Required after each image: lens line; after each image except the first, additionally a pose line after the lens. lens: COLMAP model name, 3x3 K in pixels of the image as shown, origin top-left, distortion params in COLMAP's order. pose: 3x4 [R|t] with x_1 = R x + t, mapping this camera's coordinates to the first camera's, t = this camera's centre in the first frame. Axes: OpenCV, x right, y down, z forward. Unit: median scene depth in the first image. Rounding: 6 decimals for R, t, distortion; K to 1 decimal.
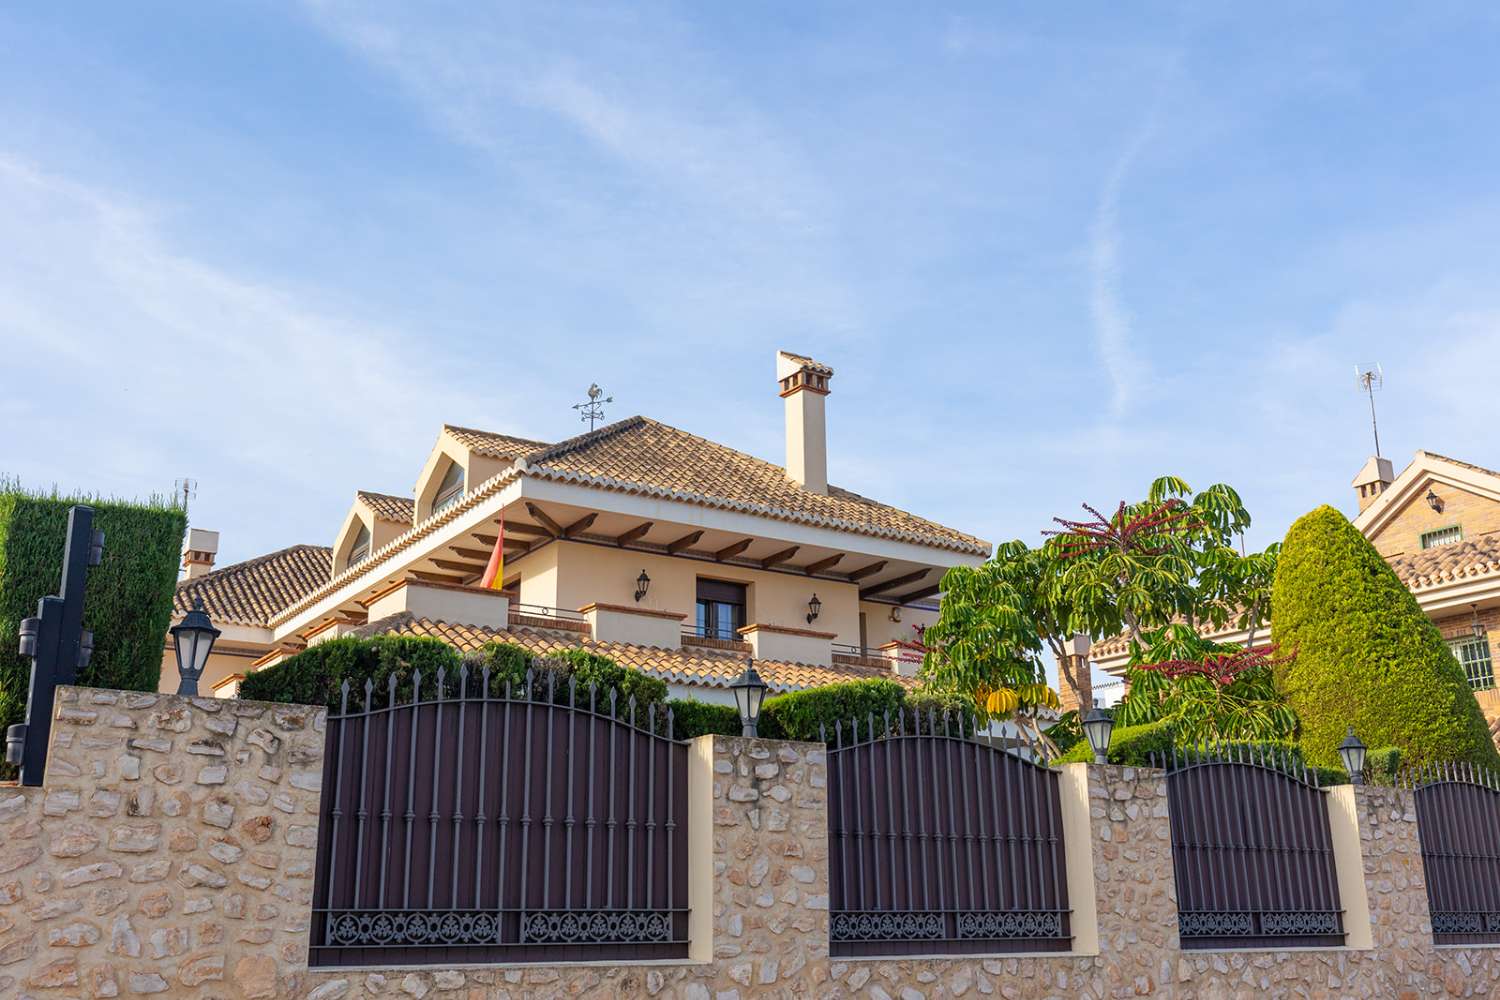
lens RADIAL K [[1436.8, 0, 750.0], [0, 1436.8, 500.0], [0, 0, 1]] dist [0.010935, 0.007563]
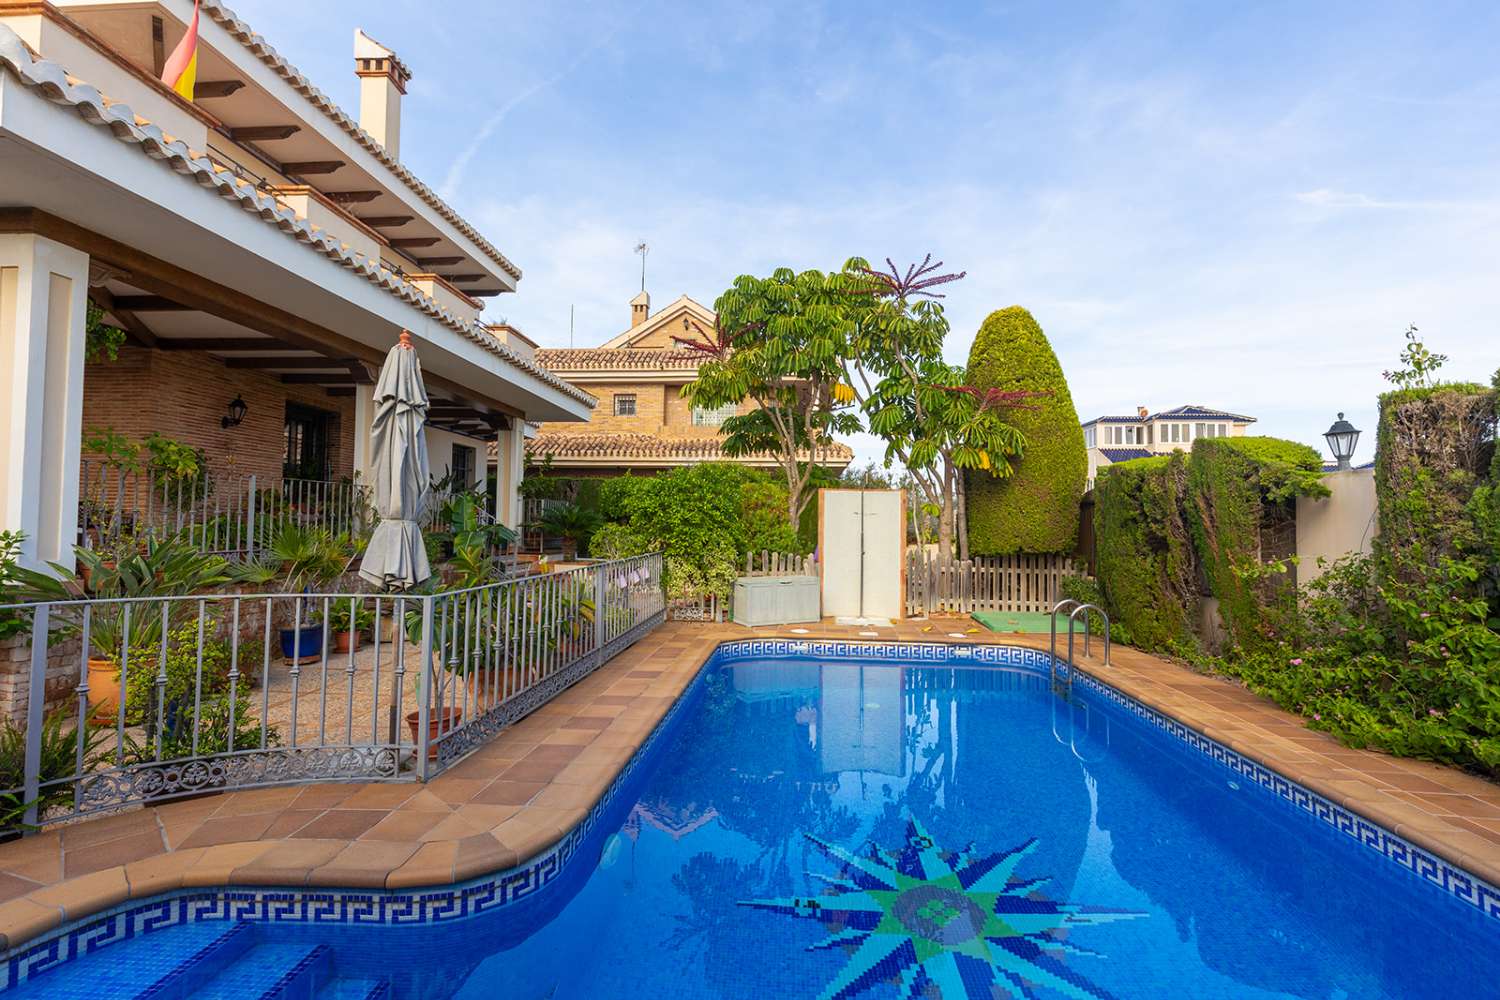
lens RADIAL K [[674.1, 0, 750.0], [0, 674.1, 500.0], [0, 0, 1]] dist [0.001583, 0.000161]
pose [[0.621623, 0.047682, 0.781864, -0.168318], [-0.248492, 0.958593, 0.139105, 0.086514], [-0.742857, -0.280758, 0.607732, 0.370957]]
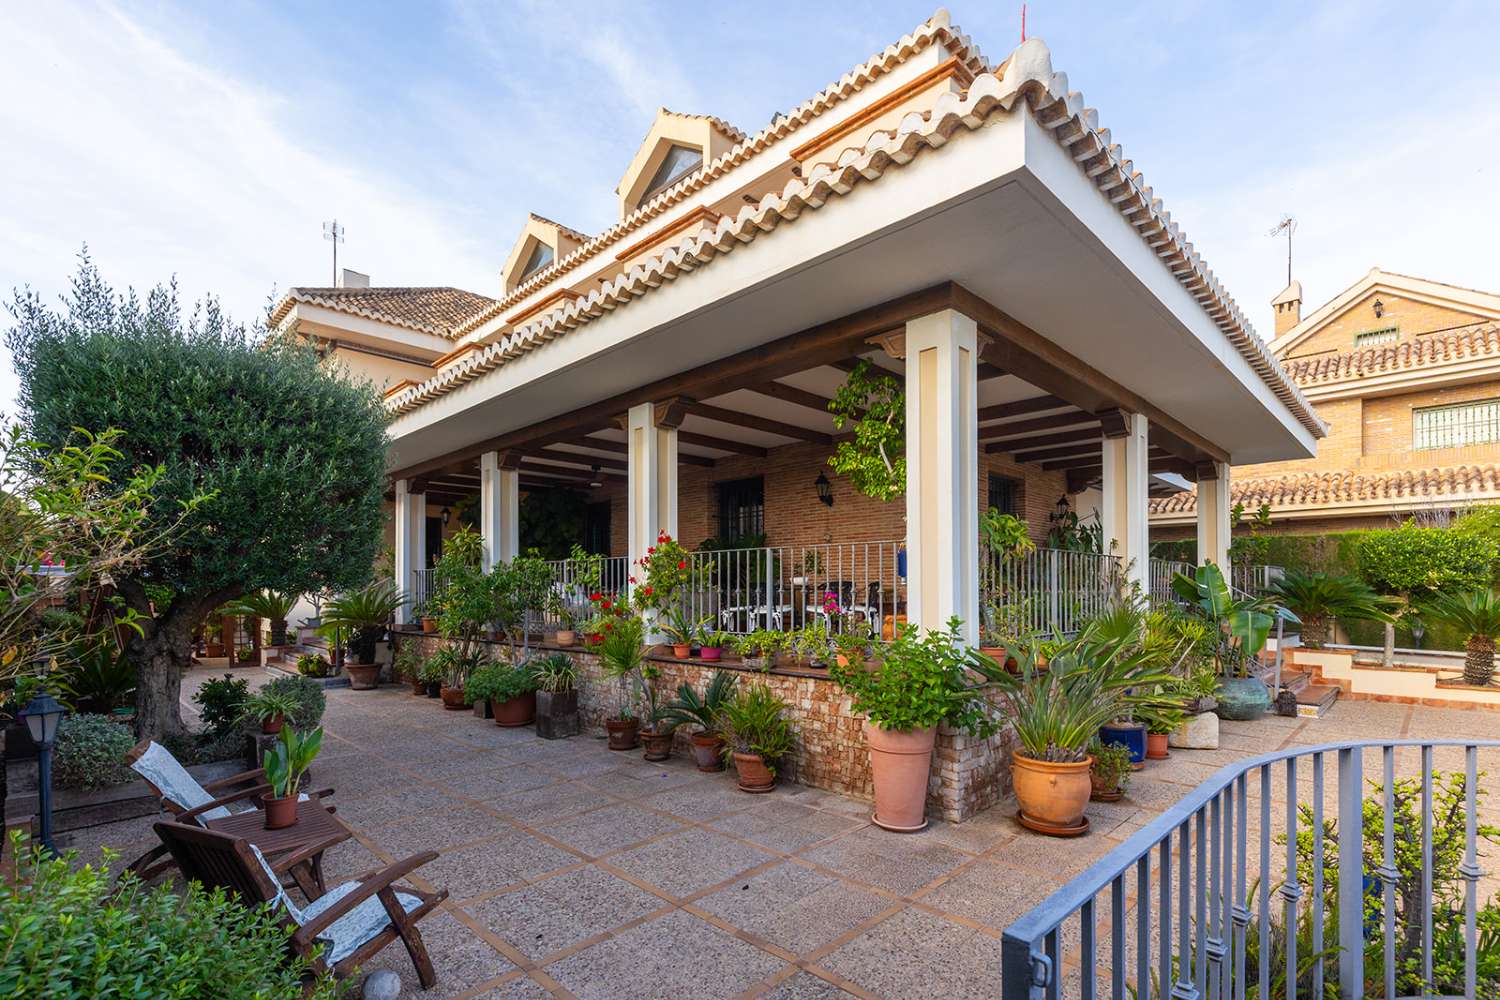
lens RADIAL K [[699.7, 0, 746.8], [0, 699.7, 583.7], [0, 0, 1]] dist [0.001534, 0.000239]
pose [[0.982434, 0.011719, 0.186242, -0.223730], [-0.063686, 0.959163, 0.275590, 0.108976], [-0.175407, -0.282610, 0.943061, 0.448317]]
